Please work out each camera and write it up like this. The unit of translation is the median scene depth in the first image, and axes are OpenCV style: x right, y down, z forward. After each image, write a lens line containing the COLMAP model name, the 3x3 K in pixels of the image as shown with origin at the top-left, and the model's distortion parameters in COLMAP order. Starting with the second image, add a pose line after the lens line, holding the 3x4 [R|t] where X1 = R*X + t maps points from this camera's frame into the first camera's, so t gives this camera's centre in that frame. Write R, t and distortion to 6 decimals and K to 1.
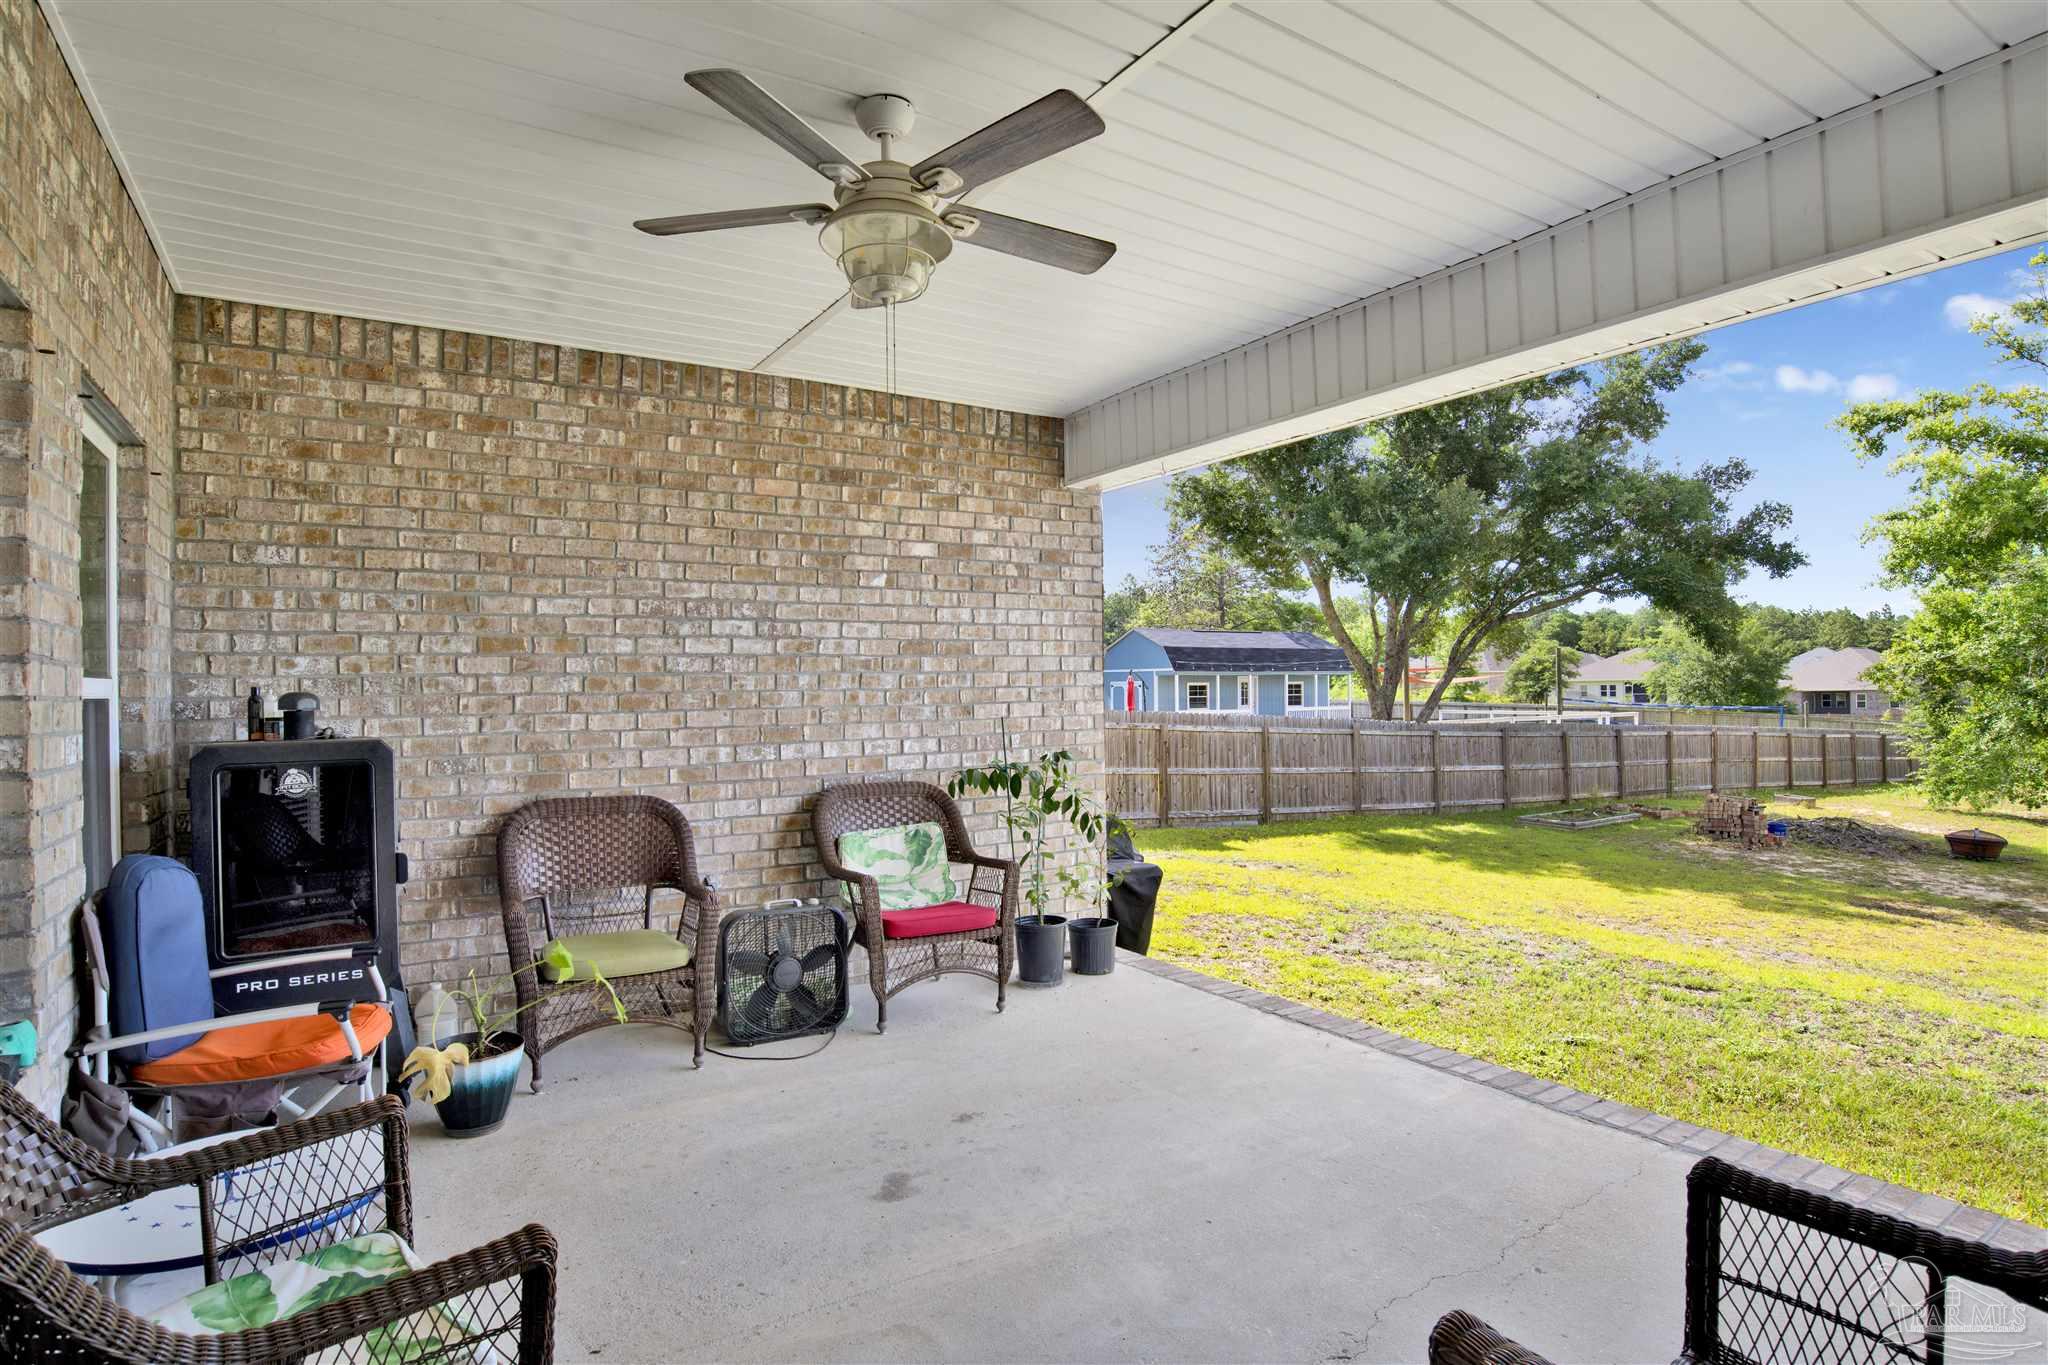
lens RADIAL K [[1100.1, 0, 1021.1], [0, 1100.1, 688.8], [0, 0, 1]] dist [-0.079220, 0.028533]
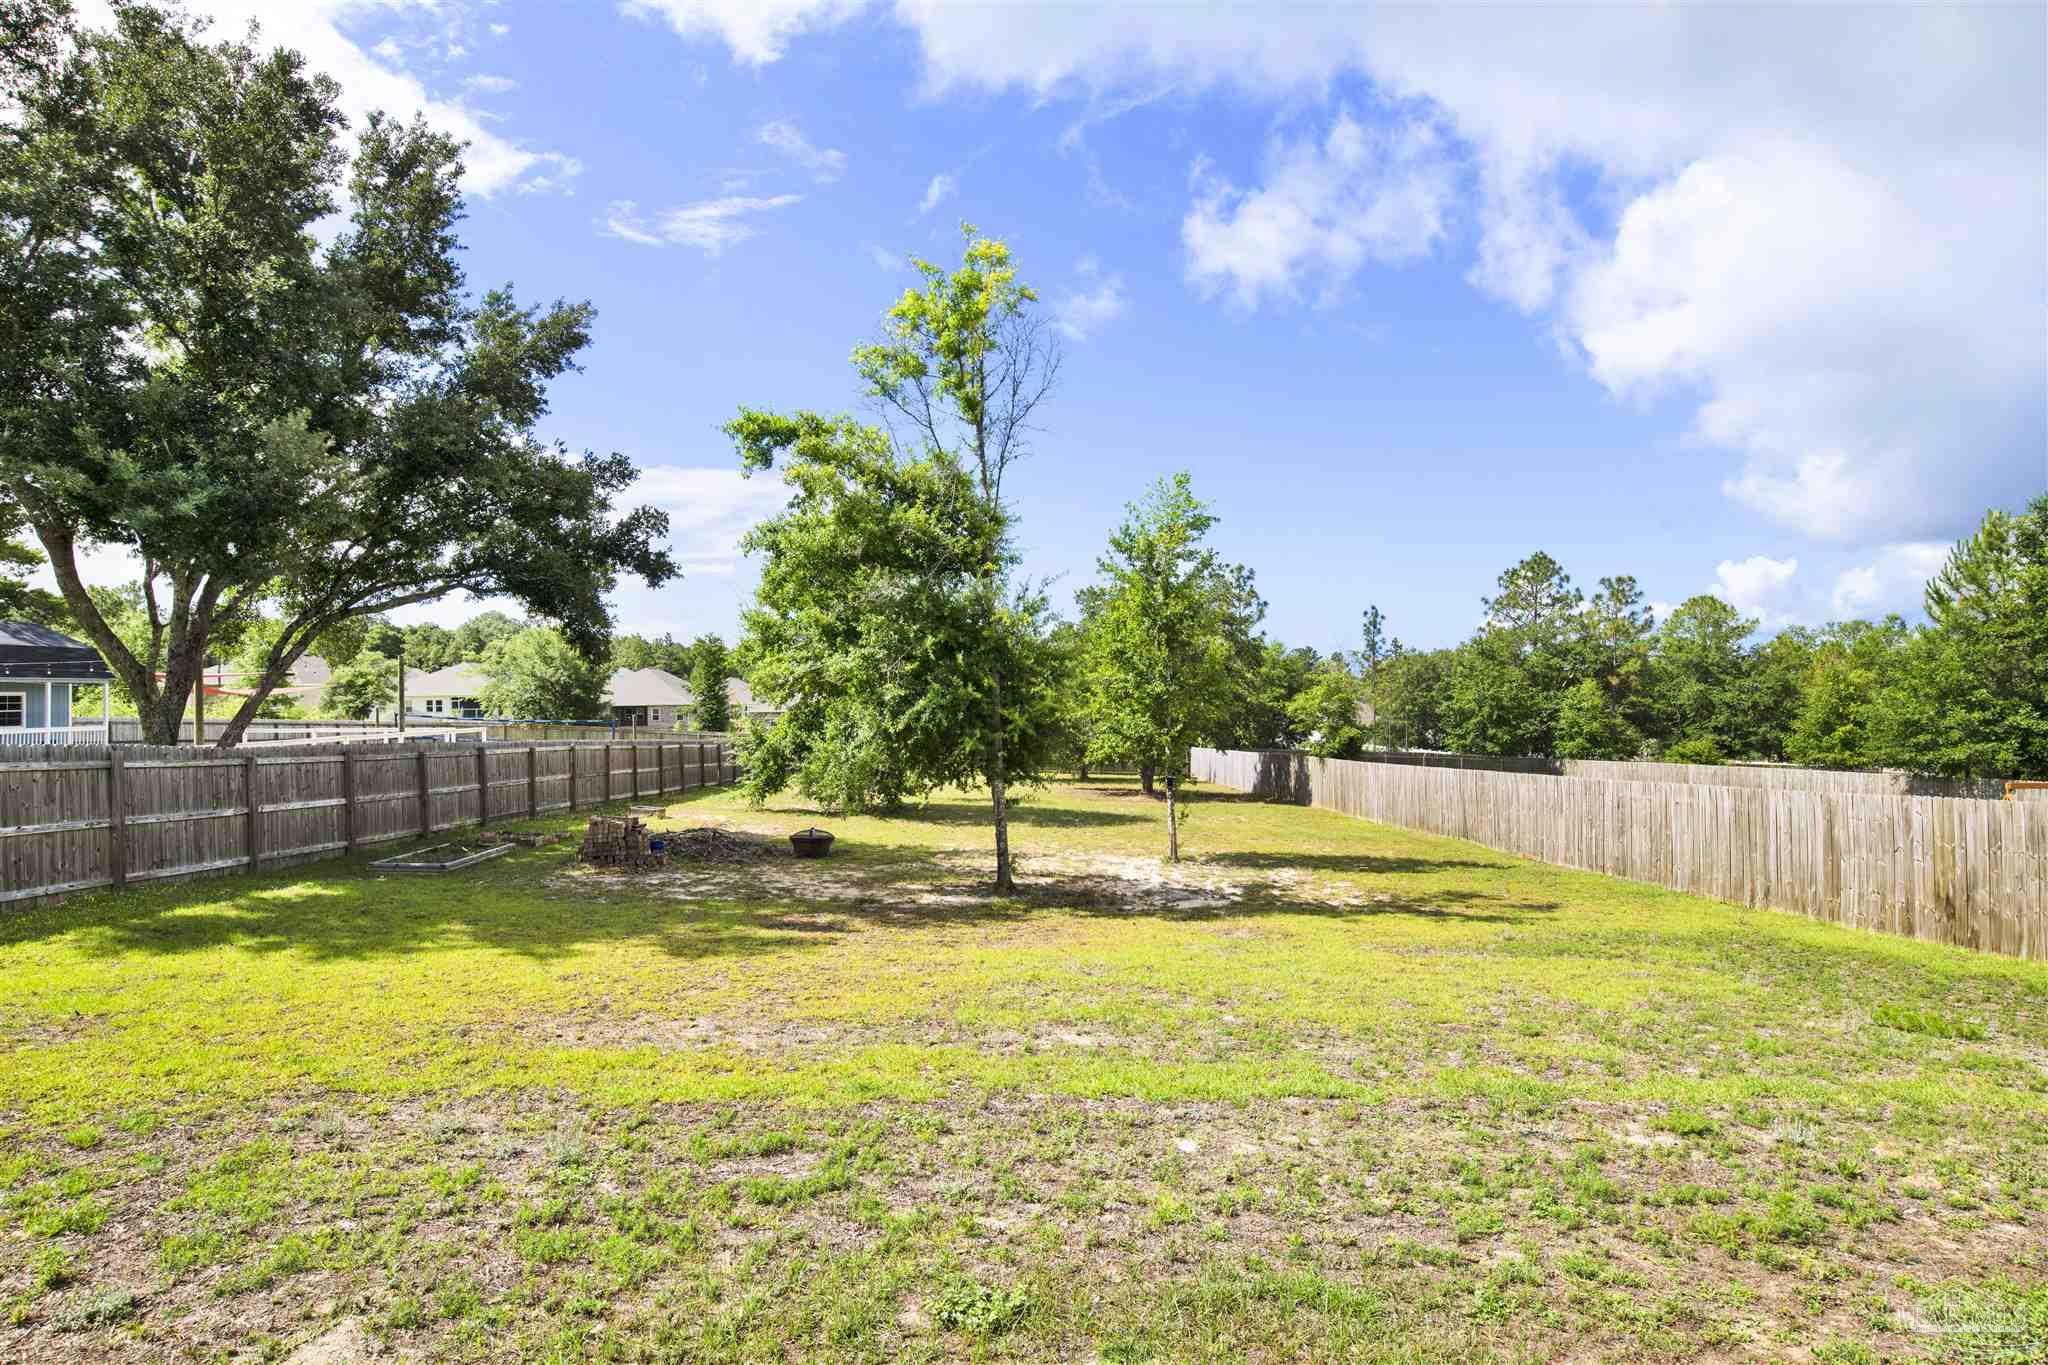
lens RADIAL K [[1078.6, 0, 1024.0], [0, 1078.6, 682.5], [0, 0, 1]] dist [-0.070539, 0.027351]
pose [[0.527419, 0.015617, 0.849462, 0.054482], [0.002195, 0.999803, -0.019744, 0.002781], [-0.849603, 0.012278, 0.527280, 0.176185]]
